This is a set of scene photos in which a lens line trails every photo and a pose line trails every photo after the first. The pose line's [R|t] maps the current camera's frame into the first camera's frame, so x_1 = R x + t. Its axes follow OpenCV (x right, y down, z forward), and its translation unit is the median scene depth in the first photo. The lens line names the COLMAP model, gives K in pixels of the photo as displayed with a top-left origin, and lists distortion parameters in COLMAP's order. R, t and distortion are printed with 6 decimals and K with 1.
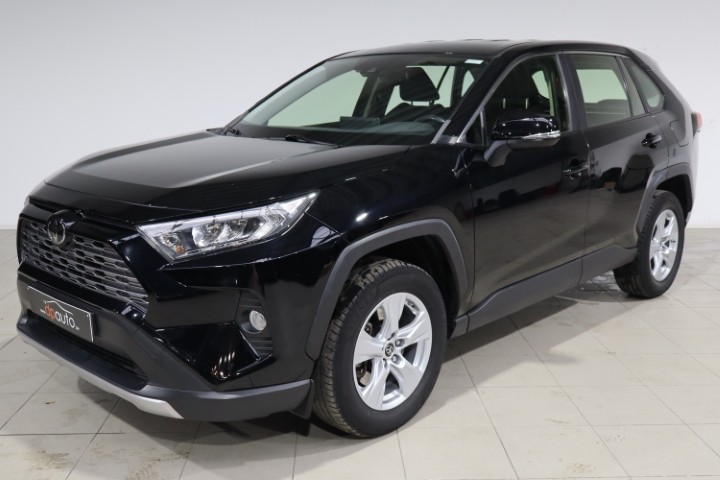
lens RADIAL K [[718.7, 0, 360.0], [0, 718.7, 240.0], [0, 0, 1]] dist [-0.003907, -0.004421]
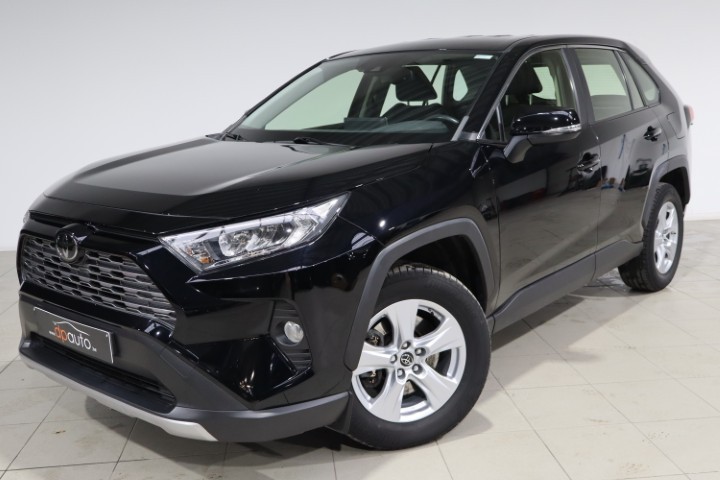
lens RADIAL K [[718.7, 0, 360.0], [0, 718.7, 240.0], [0, 0, 1]] dist [-0.003907, -0.004421]
pose [[0.996987, -0.040182, 0.066351, -0.093433], [0.040860, 0.999125, -0.008889, 0.002667], [-0.065936, 0.011573, 0.997757, 0.041814]]
